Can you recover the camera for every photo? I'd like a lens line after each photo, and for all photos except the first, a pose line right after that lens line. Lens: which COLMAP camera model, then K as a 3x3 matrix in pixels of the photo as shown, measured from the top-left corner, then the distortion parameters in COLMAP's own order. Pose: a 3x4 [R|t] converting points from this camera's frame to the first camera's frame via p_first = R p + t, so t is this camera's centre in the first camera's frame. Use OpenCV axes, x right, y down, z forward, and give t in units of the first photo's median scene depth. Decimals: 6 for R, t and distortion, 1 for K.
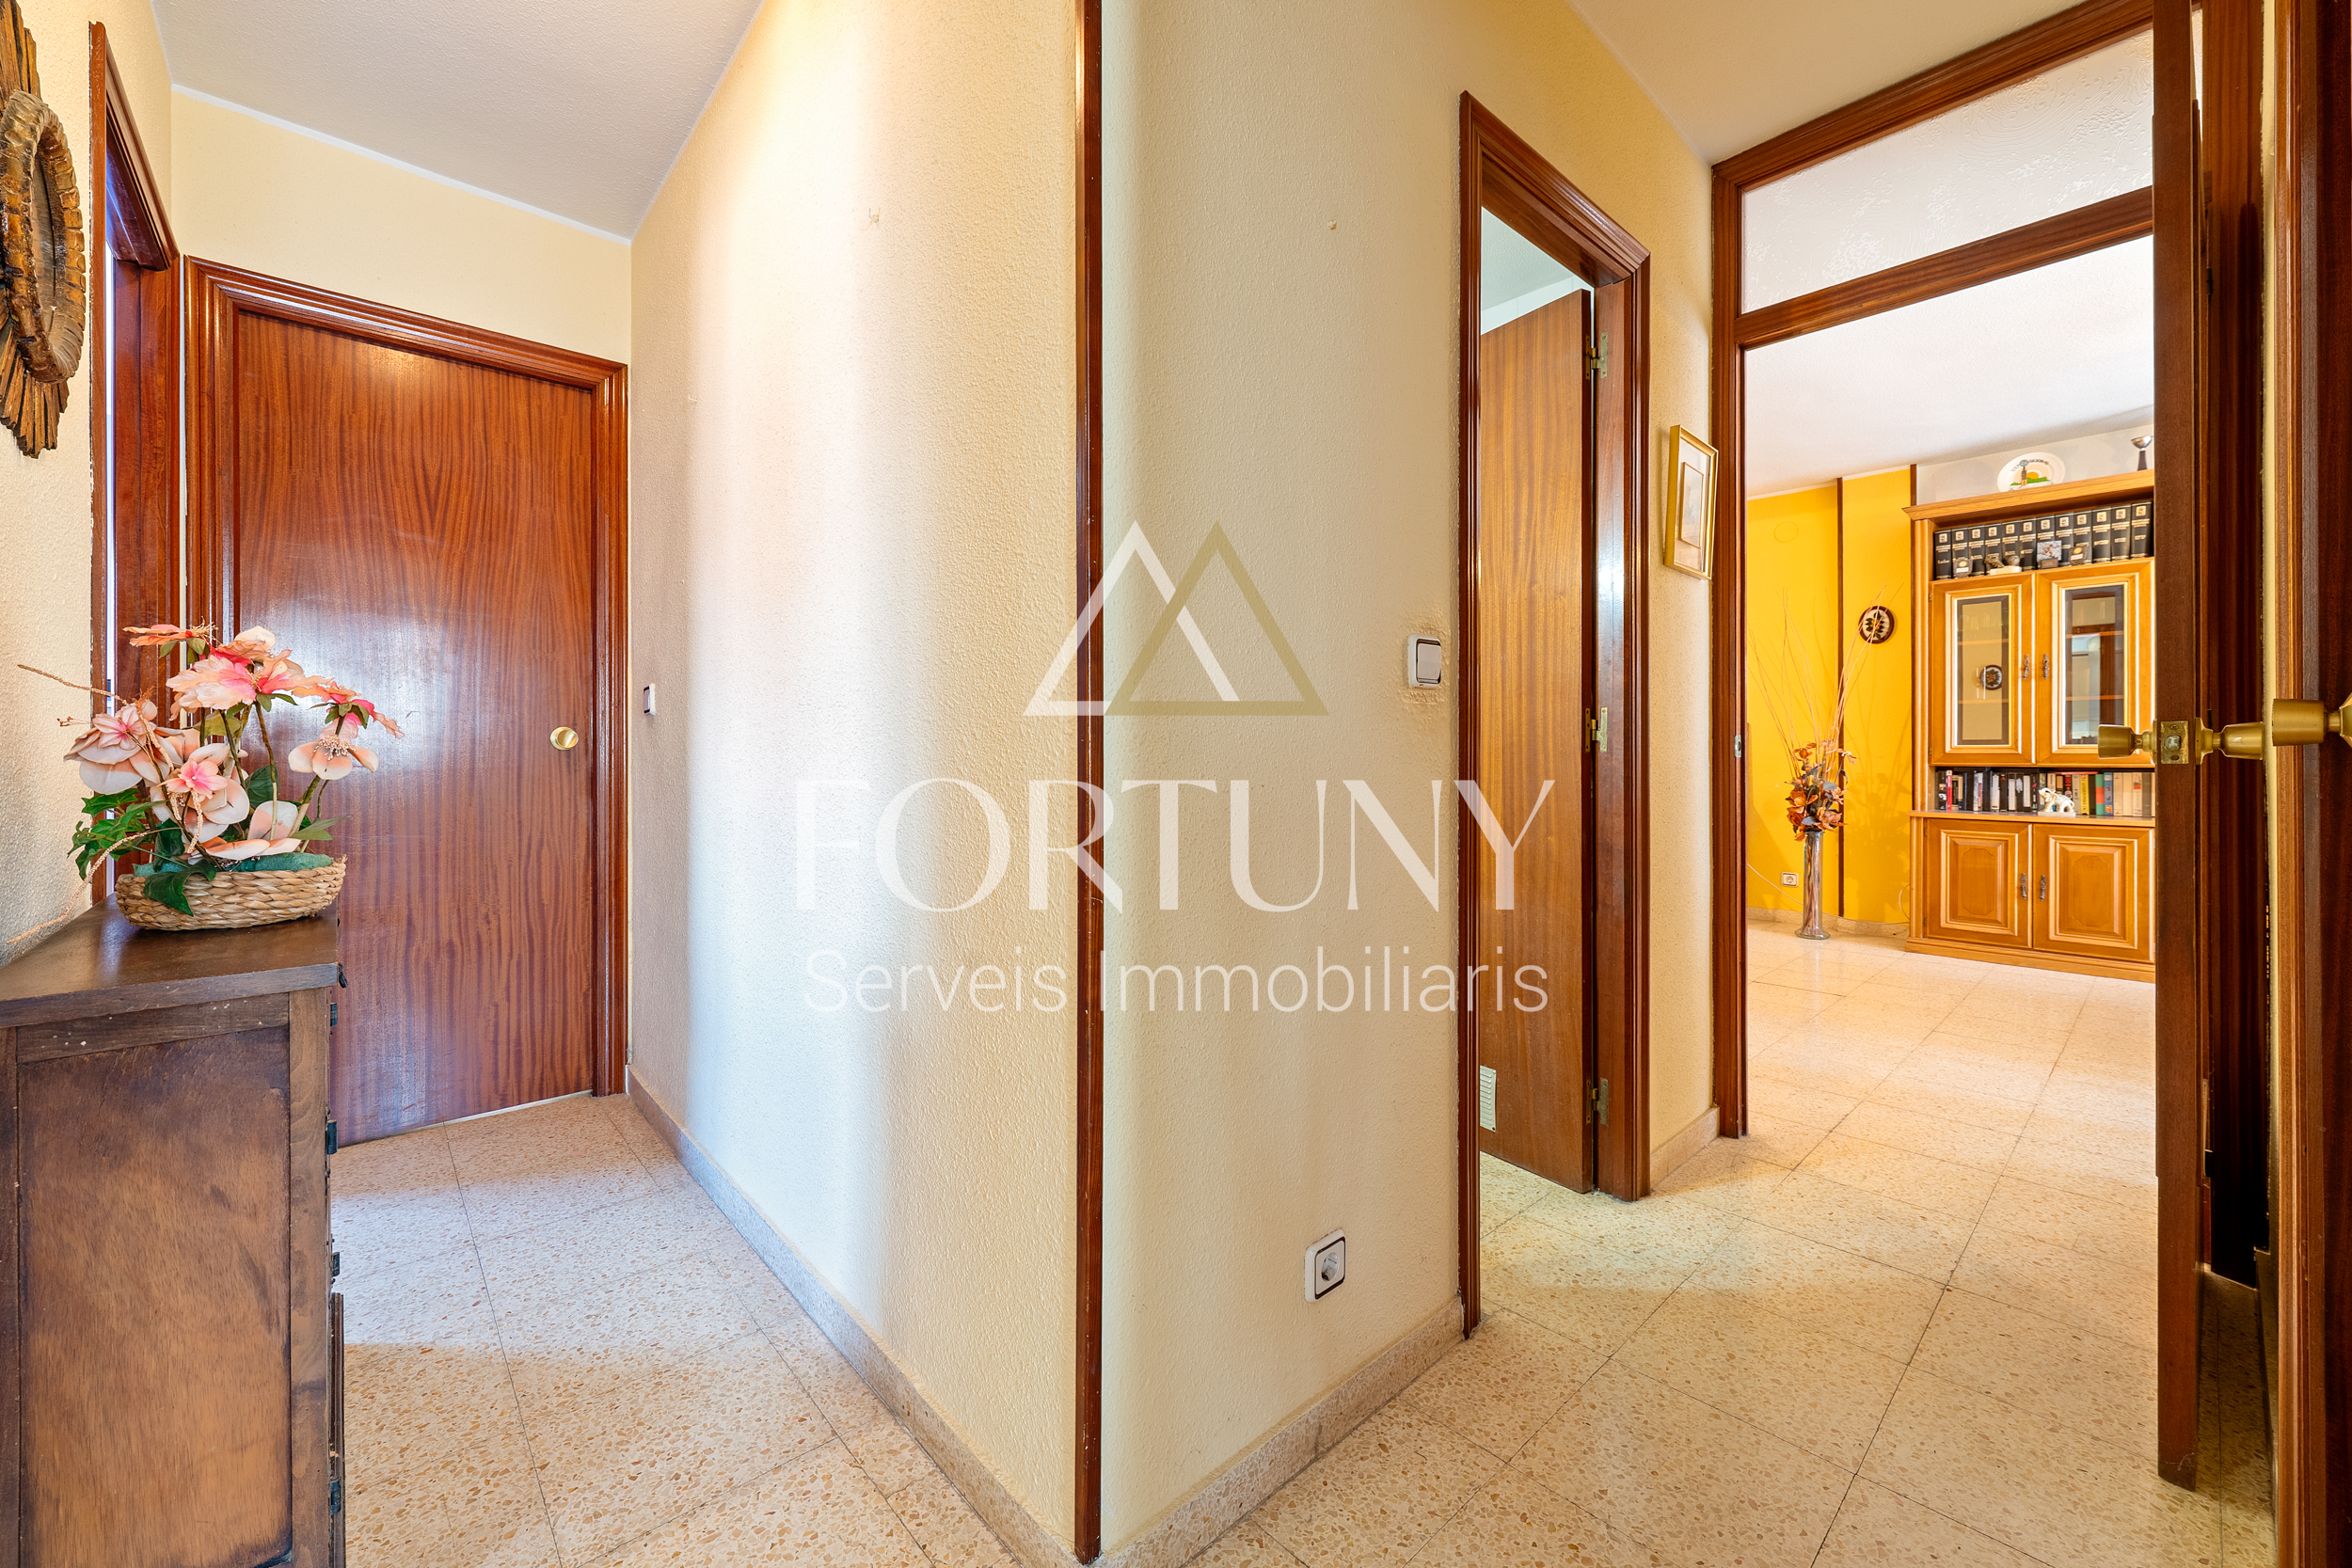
lens RADIAL K [[932.9, 0, 1179.2], [0, 932.9, 755.9], [0, 0, 1]] dist [0.001357, -0.000135]
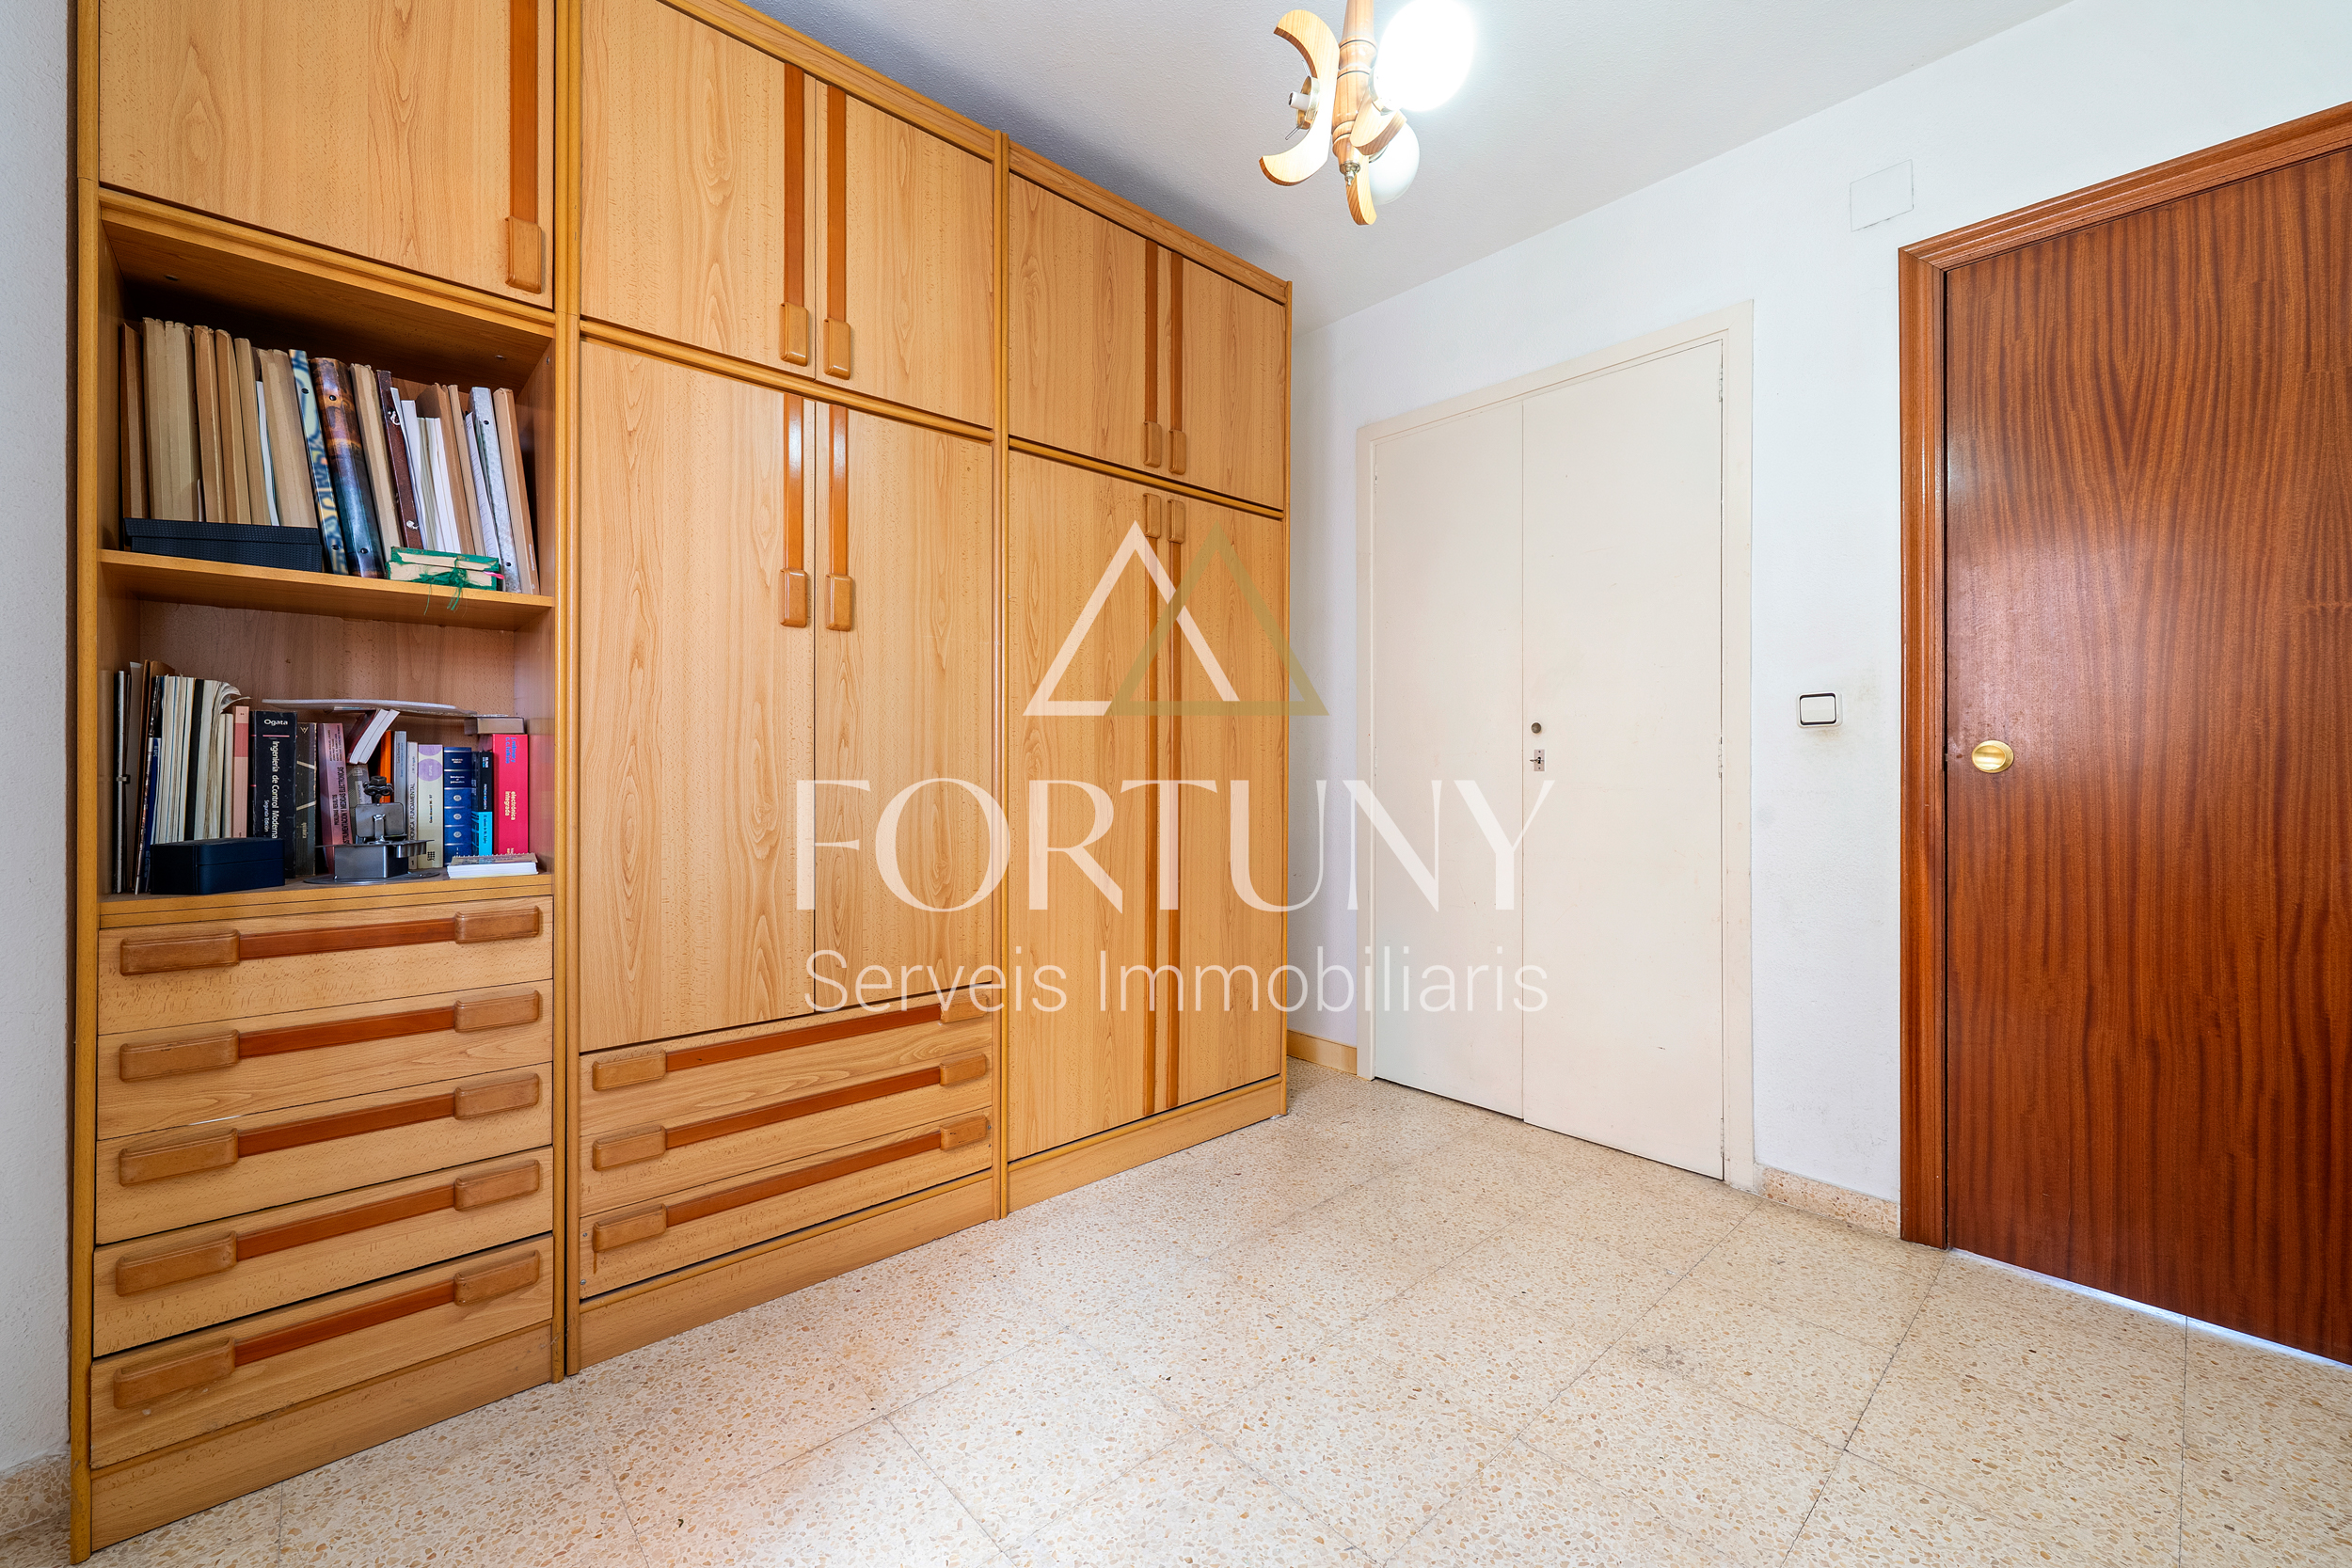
lens RADIAL K [[932.9, 0, 1179.2], [0, 932.9, 755.9], [0, 0, 1]] dist [0.001357, -0.000135]
pose [[0.100165, -0.005111, -0.994958, -0.161417], [-0.009599, 0.999935, -0.006103, -0.002221], [0.994924, 0.010162, 0.100110, 0.208758]]
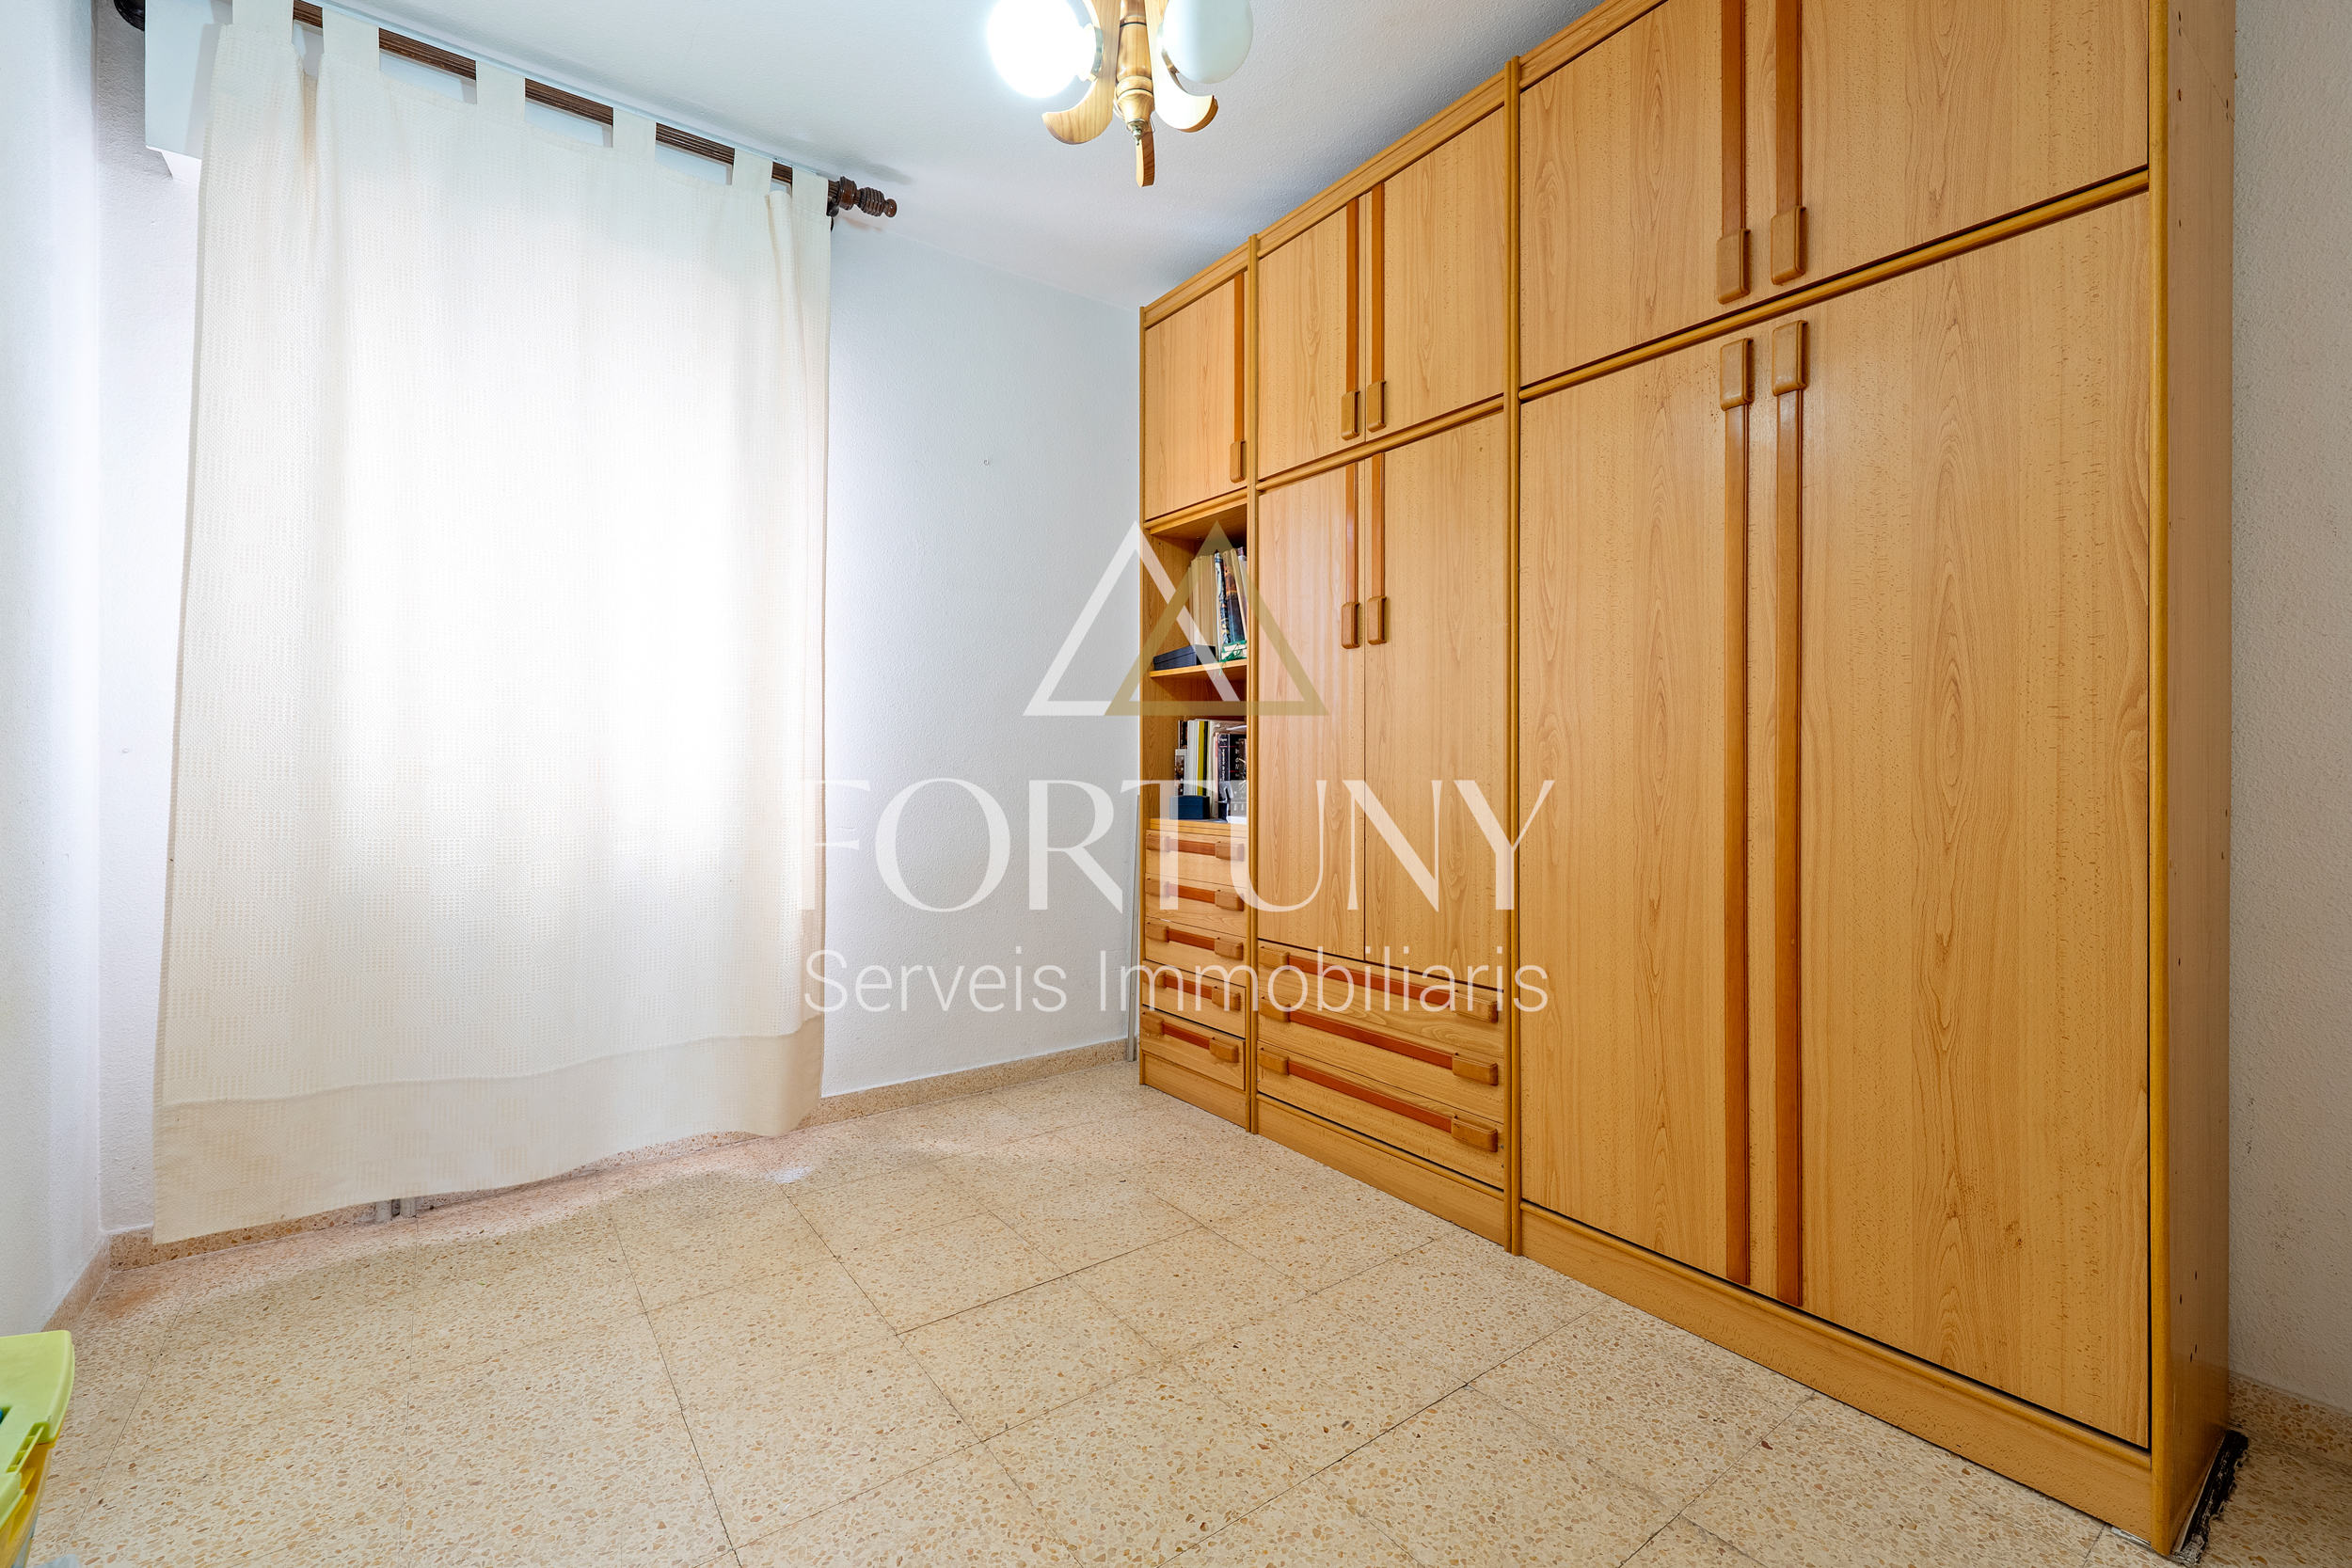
lens RADIAL K [[979.4, 0, 1176.8], [0, 979.4, 762.6], [0, 0, 1]] dist [-0.002151, -0.000135]
pose [[-0.999974, 0.005009, -0.005274, -1.081868], [0.005000, 0.999986, 0.001582, 0.009117], [0.005281, 0.001555, -0.999985, 1.374090]]
